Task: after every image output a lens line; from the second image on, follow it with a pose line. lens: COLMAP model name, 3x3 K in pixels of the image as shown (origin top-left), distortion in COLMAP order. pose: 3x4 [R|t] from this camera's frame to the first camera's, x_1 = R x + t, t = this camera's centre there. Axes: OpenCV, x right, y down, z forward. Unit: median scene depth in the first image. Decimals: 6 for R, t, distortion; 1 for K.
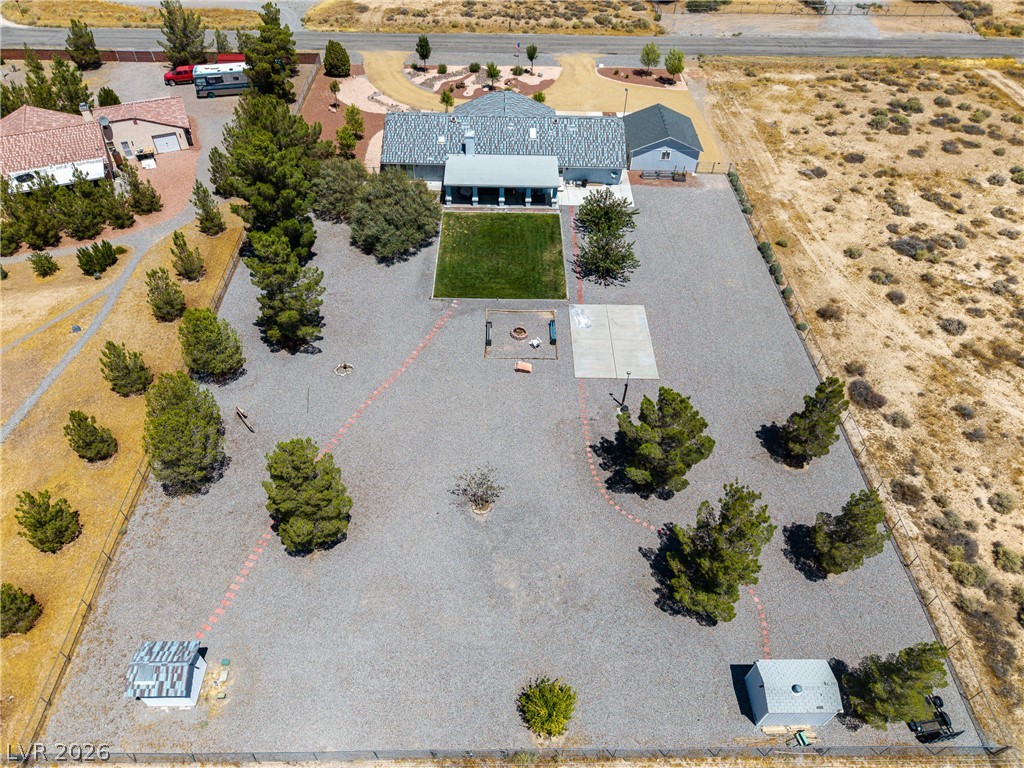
lens RADIAL K [[689.2, 0, 506.6], [0, 689.2, 380.4], [0, 0, 1]] dist [0.028384, -0.023539]
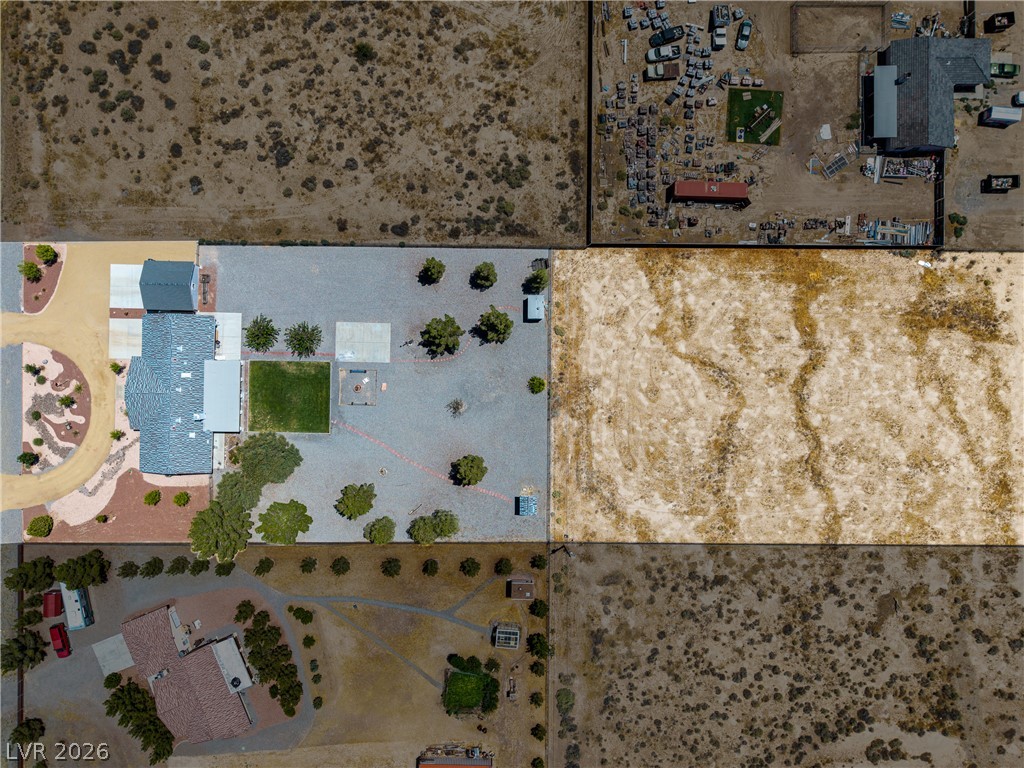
lens RADIAL K [[689.2, 0, 511.8], [0, 689.2, 382.6], [0, 0, 1]] dist [0.028384, -0.023539]
pose [[0.018565, -0.999412, -0.028817, 0.079548], [0.710650, -0.007084, 0.703511, -0.920263], [-0.703301, -0.033539, 0.710100, -0.580050]]
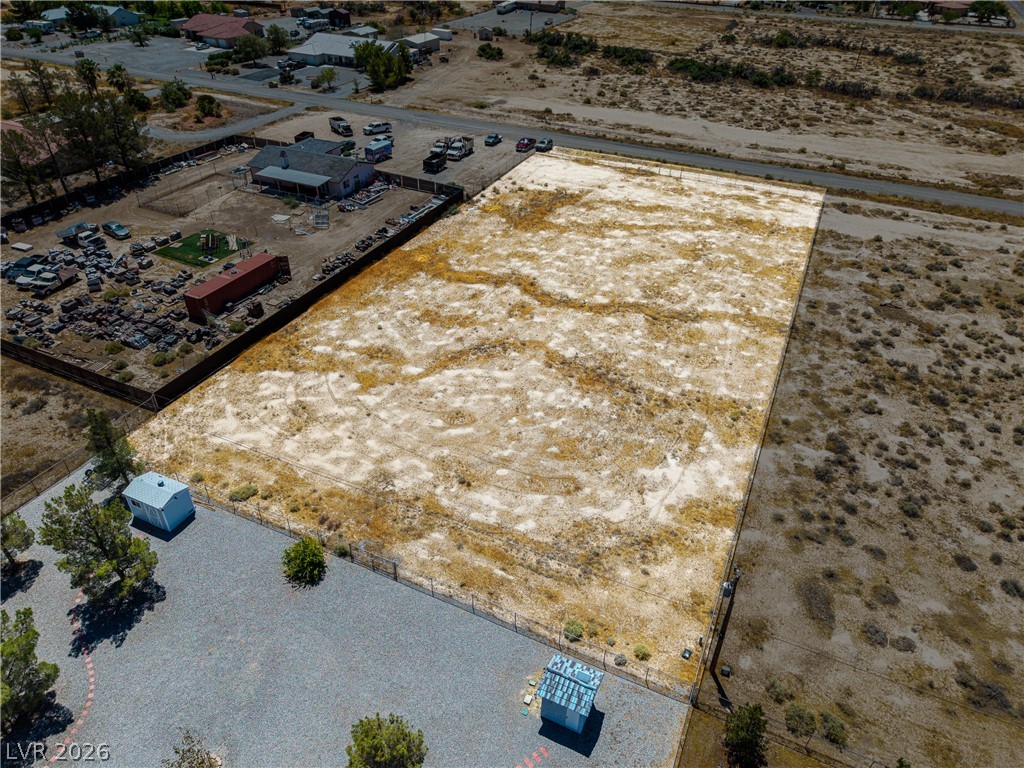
lens RADIAL K [[689.2, 0, 510.8], [0, 689.2, 378.9], [0, 0, 1]] dist [0.028384, -0.023539]
pose [[-0.901484, -0.279416, 0.330534, -0.316561], [0.284855, 0.191942, 0.939157, -0.361396], [-0.325859, 0.940789, -0.093440, 0.340267]]
